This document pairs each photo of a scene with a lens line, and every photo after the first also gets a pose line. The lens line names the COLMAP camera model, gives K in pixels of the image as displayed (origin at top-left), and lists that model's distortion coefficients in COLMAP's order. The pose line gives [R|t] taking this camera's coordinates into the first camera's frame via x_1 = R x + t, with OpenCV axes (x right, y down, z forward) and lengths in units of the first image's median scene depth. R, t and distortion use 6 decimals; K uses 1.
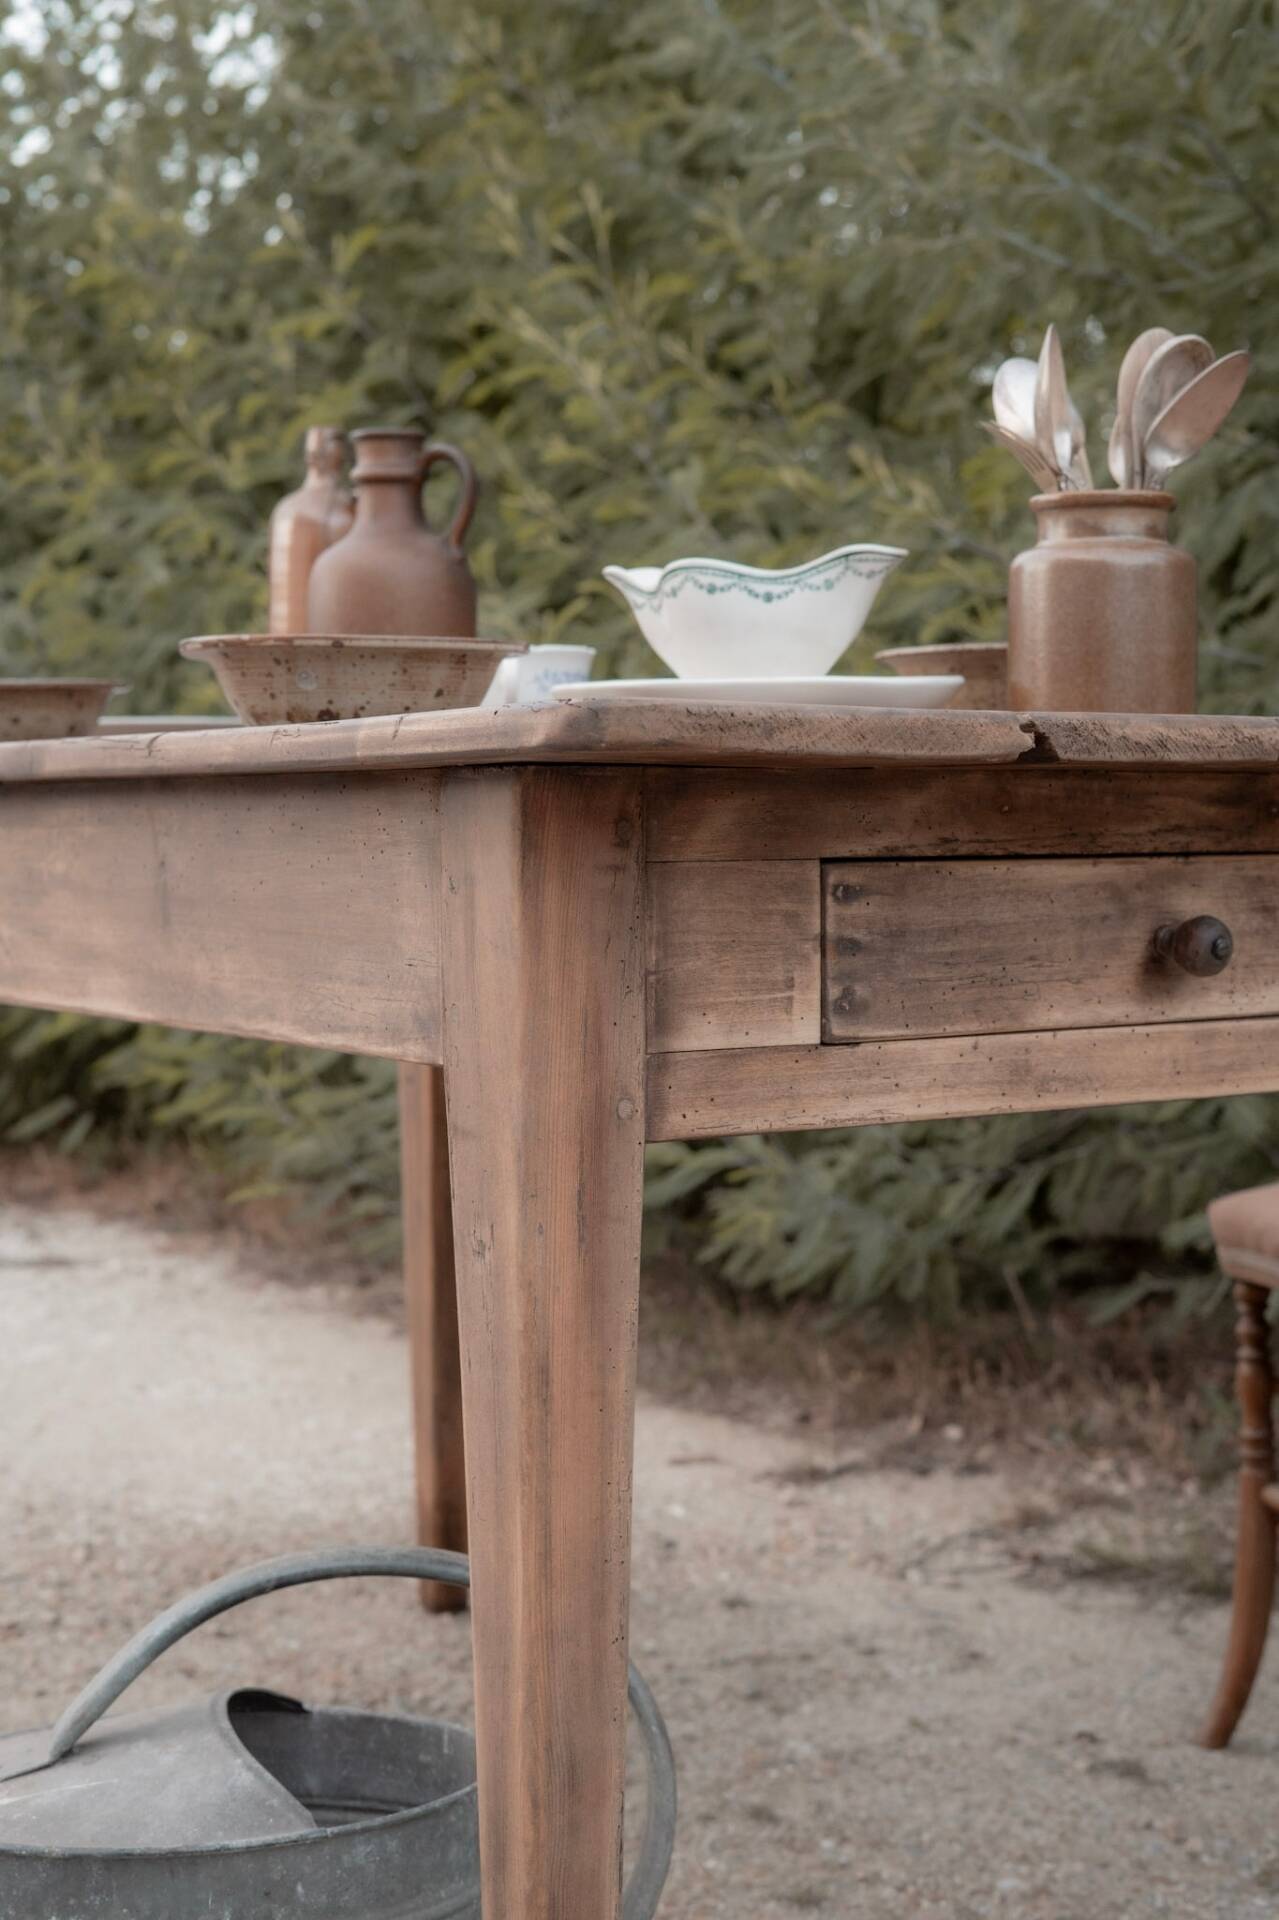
lens RADIAL K [[2893.0, 0, 639.5], [0, 2893.0, 960.0], [0, 0, 1]] dist [-0.037320, 0.042767]
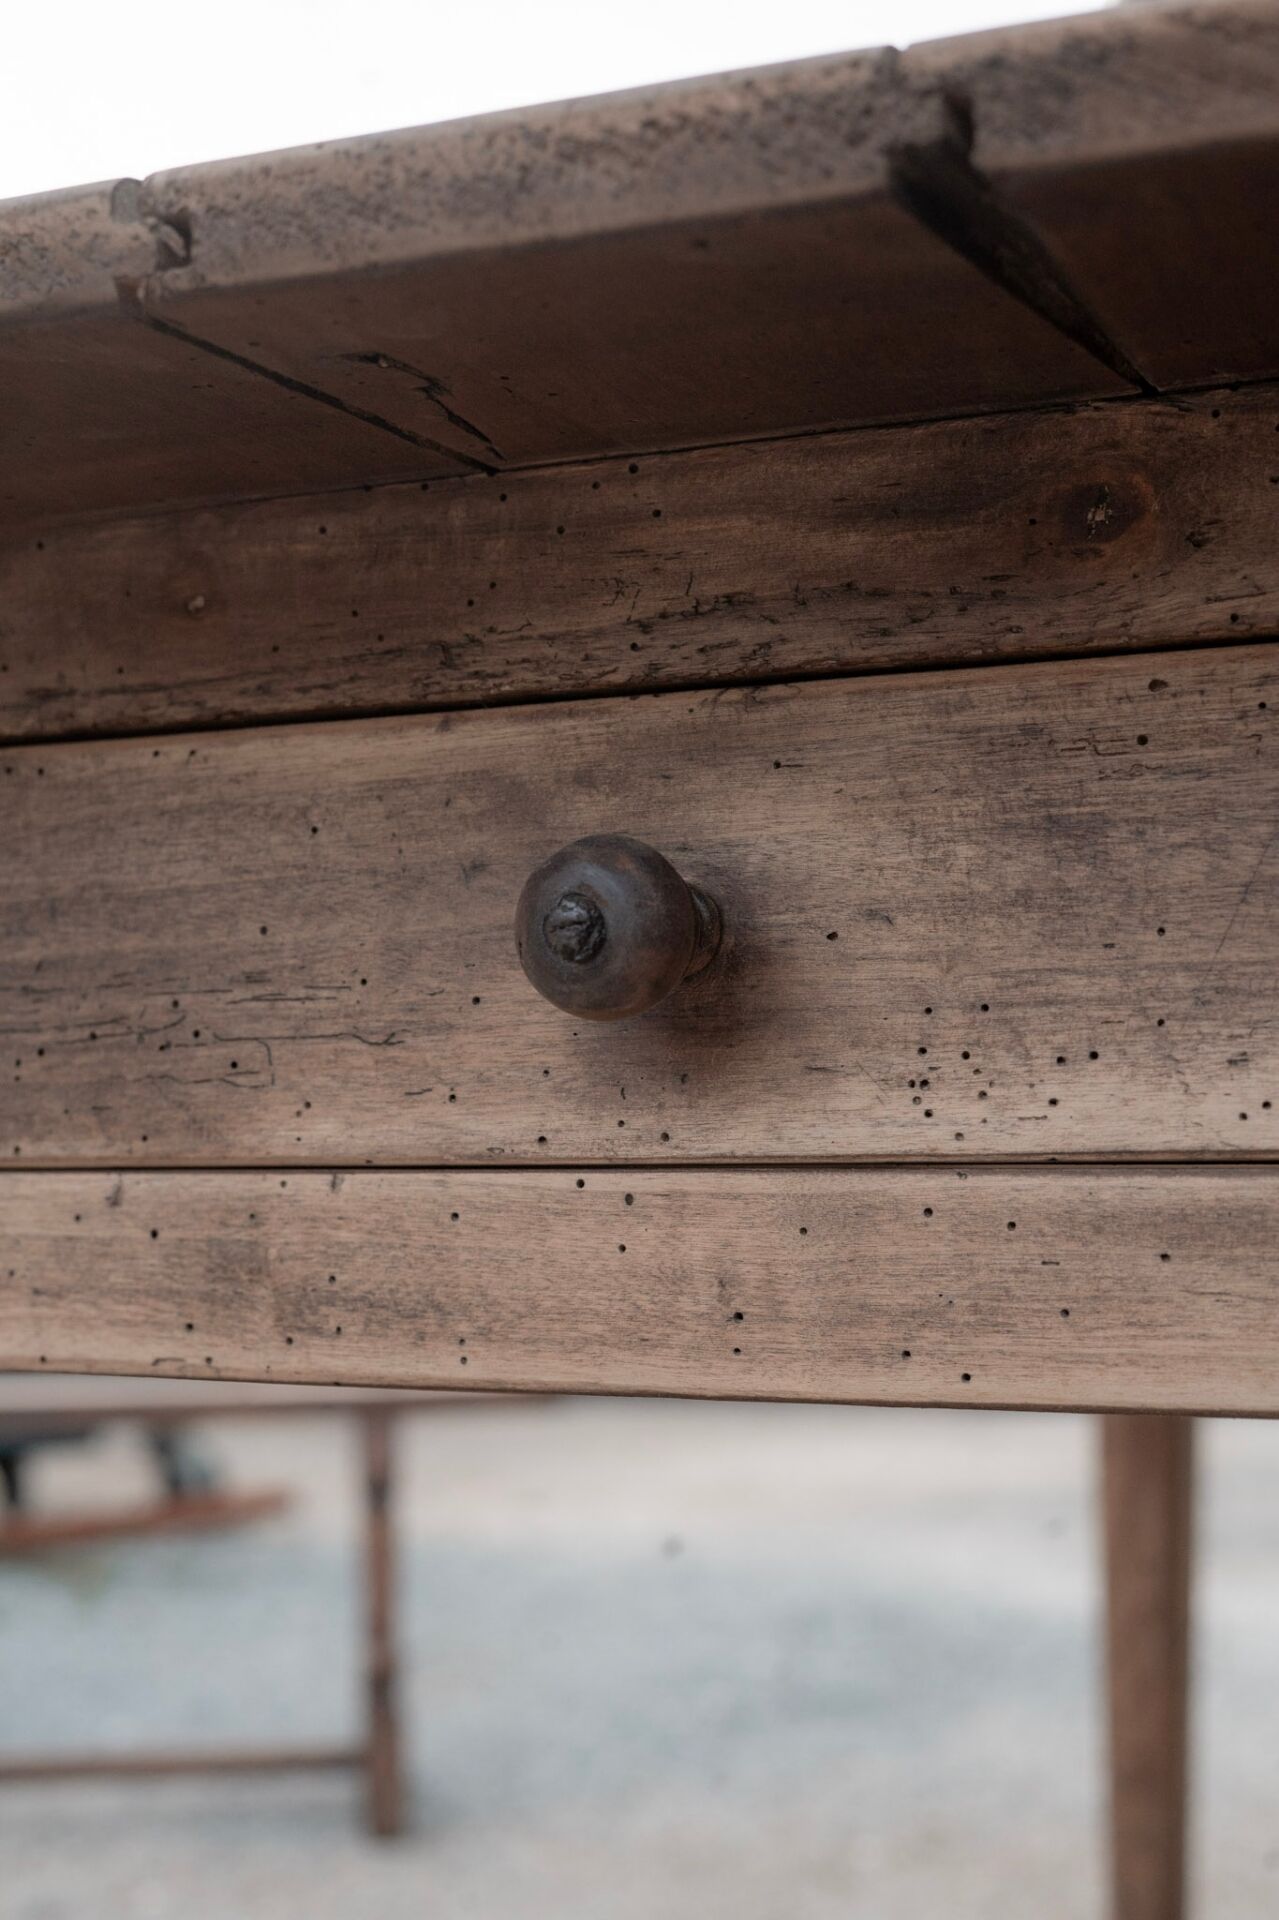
lens RADIAL K [[3061.4, 0, 638.2], [0, 3061.4, 980.8], [0, 0, 1]] dist [-0.045106, -0.037971]
pose [[0.494864, -0.050069, -0.867527, 0.521099], [-0.045931, 0.995436, -0.083652, 0.031959], [0.867756, 0.081243, 0.490306, 0.852784]]
